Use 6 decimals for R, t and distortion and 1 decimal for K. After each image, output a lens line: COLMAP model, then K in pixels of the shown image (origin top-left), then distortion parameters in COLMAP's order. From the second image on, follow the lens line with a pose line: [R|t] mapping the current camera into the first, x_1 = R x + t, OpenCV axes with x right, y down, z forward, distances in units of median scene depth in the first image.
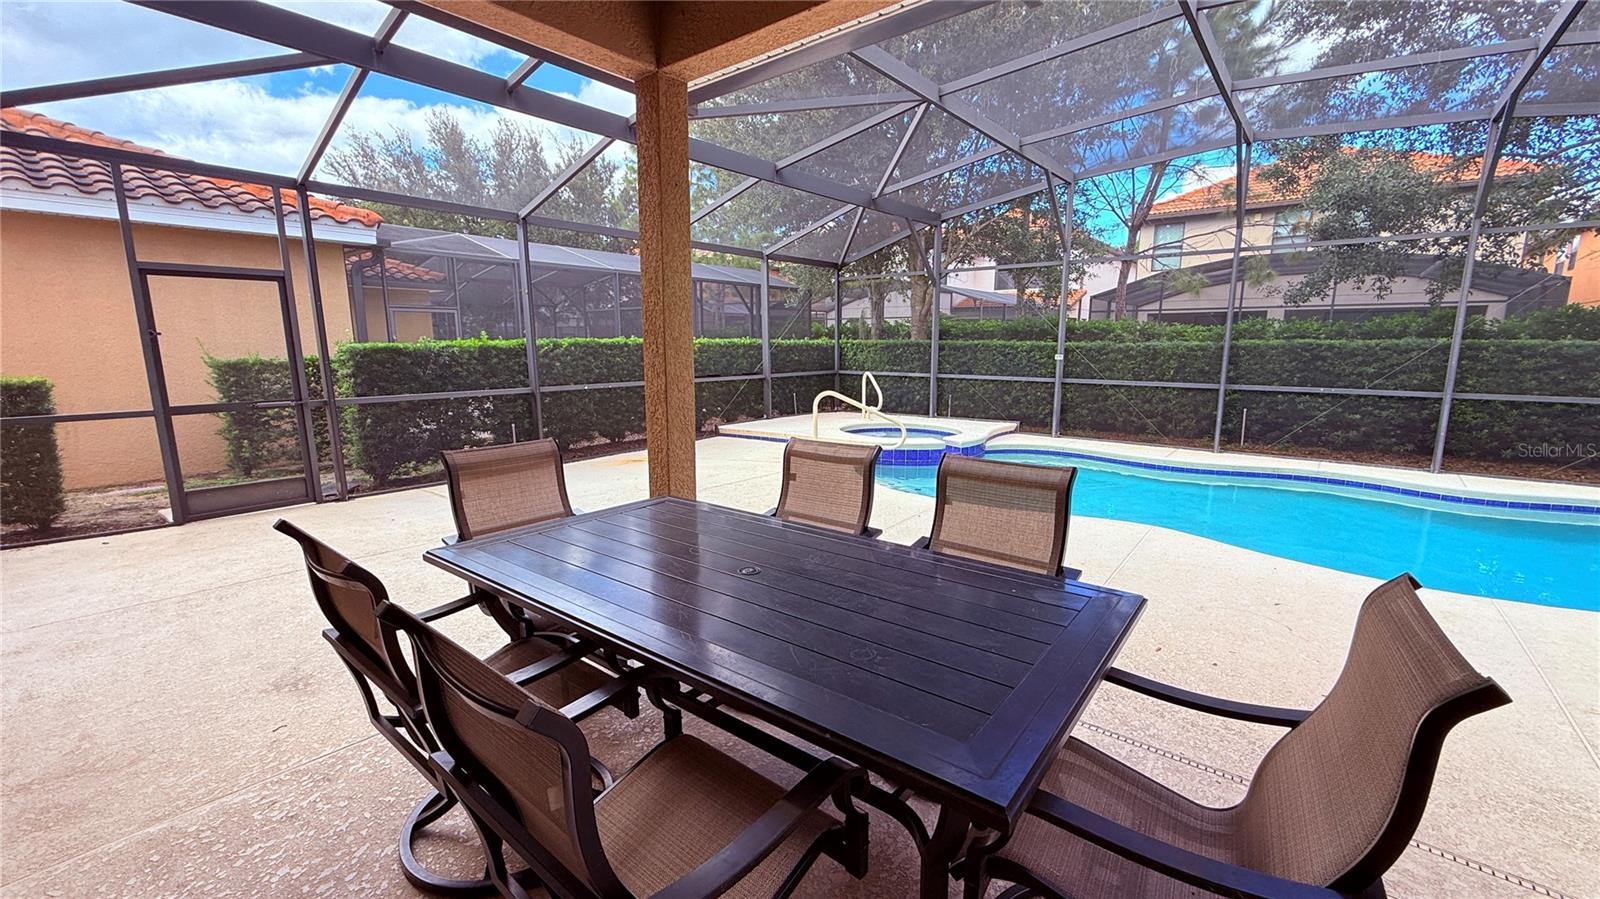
lens RADIAL K [[639.9, 0, 795.4], [0, 639.9, 447.8], [0, 0, 1]] dist [0.001324, 0.000356]
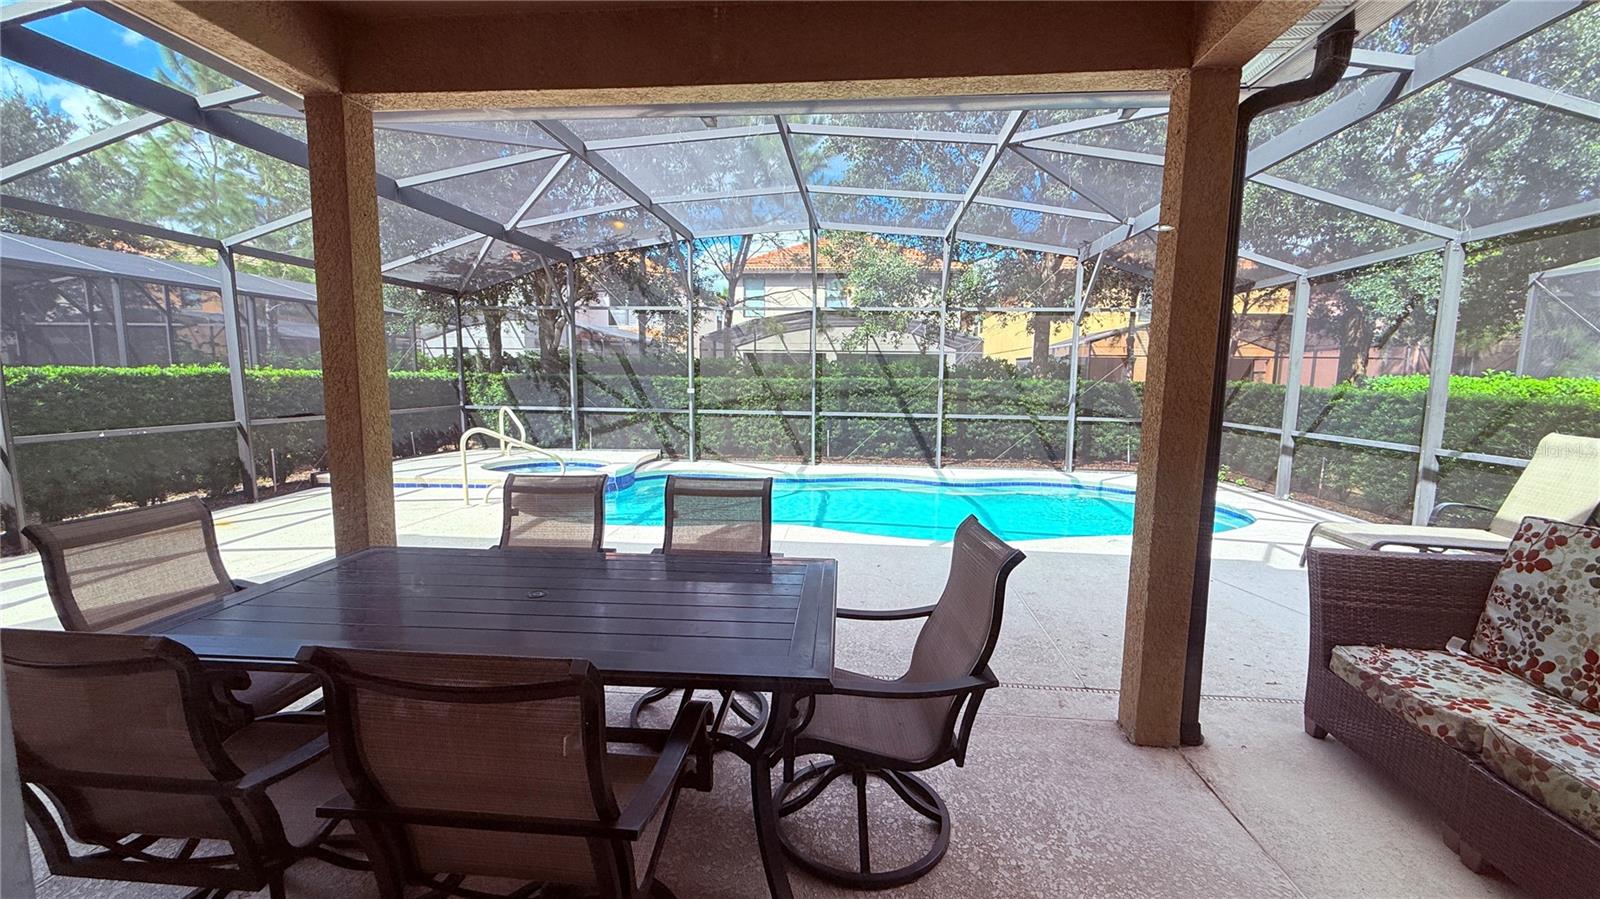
lens RADIAL K [[639.9, 0, 795.4], [0, 639.9, 447.8], [0, 0, 1]] dist [0.001324, 0.000356]
pose [[0.831848, -0.053072, 0.552460, -0.068570], [0.080069, 0.996480, -0.024834, 0.001609], [-0.549197, 0.064893, 0.833170, -0.038227]]
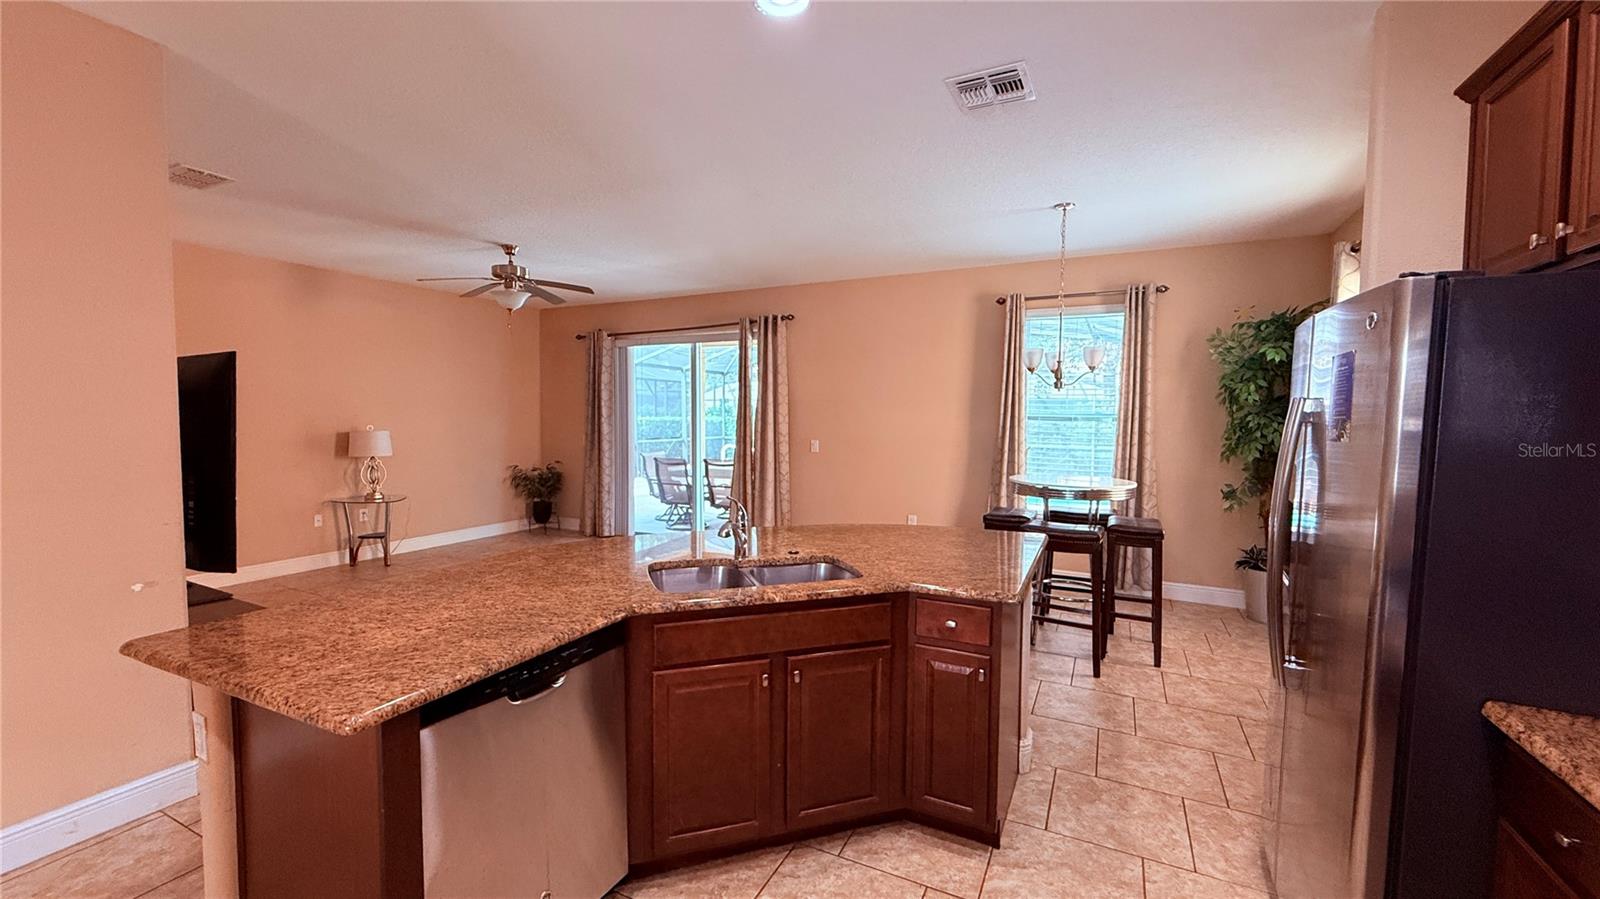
lens RADIAL K [[639.9, 0, 795.4], [0, 639.9, 447.8], [0, 0, 1]] dist [0.001324, 0.000356]
pose [[0.975938, -0.005669, 0.217974, -0.151954], [0.030130, 0.993578, -0.109061, 0.125318], [-0.215956, 0.113004, 0.969842, -0.837933]]
